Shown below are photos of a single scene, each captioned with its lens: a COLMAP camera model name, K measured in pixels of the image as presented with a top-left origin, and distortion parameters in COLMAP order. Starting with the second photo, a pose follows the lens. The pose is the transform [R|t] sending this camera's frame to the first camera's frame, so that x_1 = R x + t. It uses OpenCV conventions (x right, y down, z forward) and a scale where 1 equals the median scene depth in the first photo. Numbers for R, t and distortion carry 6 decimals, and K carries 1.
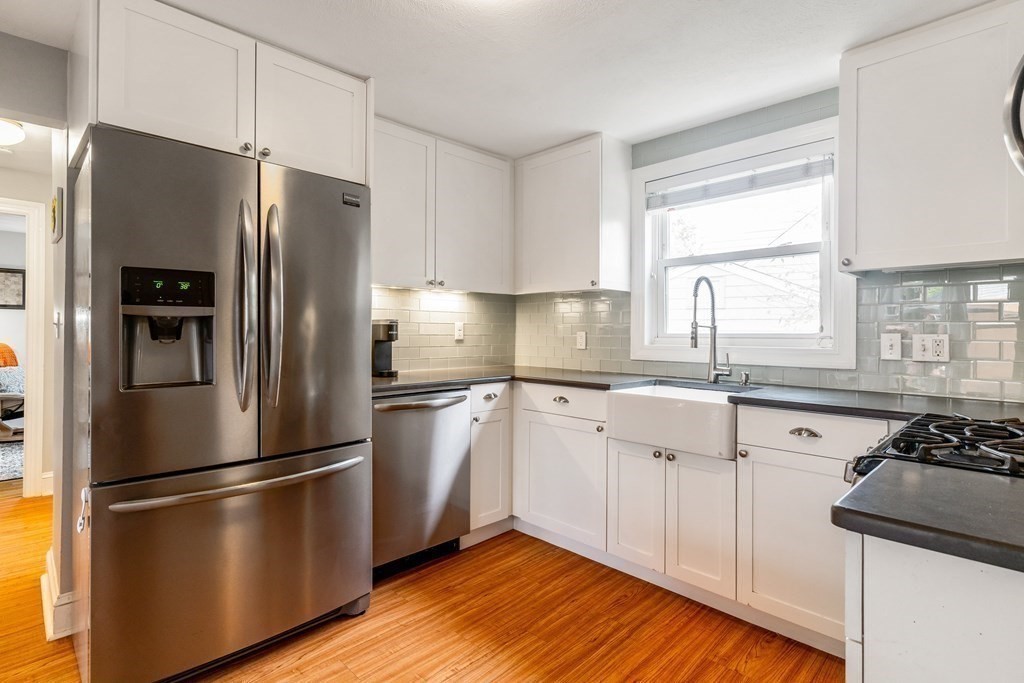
lens RADIAL K [[508.8, 0, 506.4], [0, 508.8, 324.4], [0, 0, 1]] dist [0.002267, -0.000131]
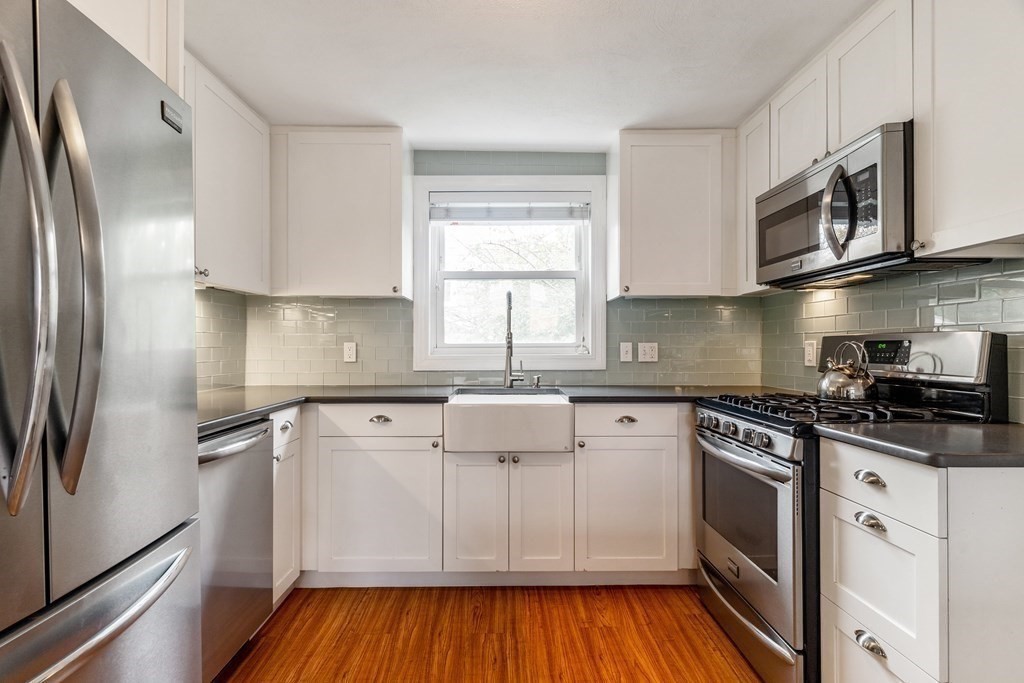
lens RADIAL K [[490.2, 0, 512.0], [0, 490.2, 341.5], [0, 0, 1]] dist [0.002627, -0.000044]
pose [[0.688056, -0.001353, 0.725656, -0.386389], [-0.006439, 0.999948, 0.007969, 0.005669], [-0.725629, -0.010156, 0.688011, 0.275596]]
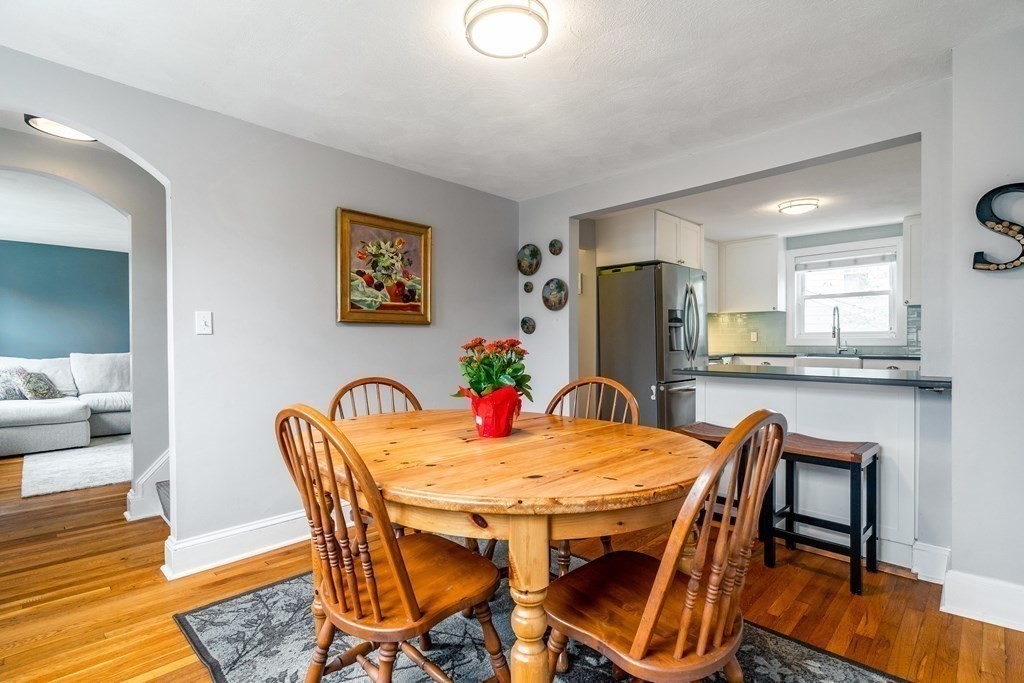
lens RADIAL K [[490.2, 0, 512.0], [0, 490.2, 341.5], [0, 0, 1]] dist [0.002627, -0.000044]
pose [[0.999941, -0.009629, 0.005084, -1.067146], [0.009527, 0.999762, 0.019604, 0.005505], [-0.005272, -0.019555, 0.999795, -1.167722]]
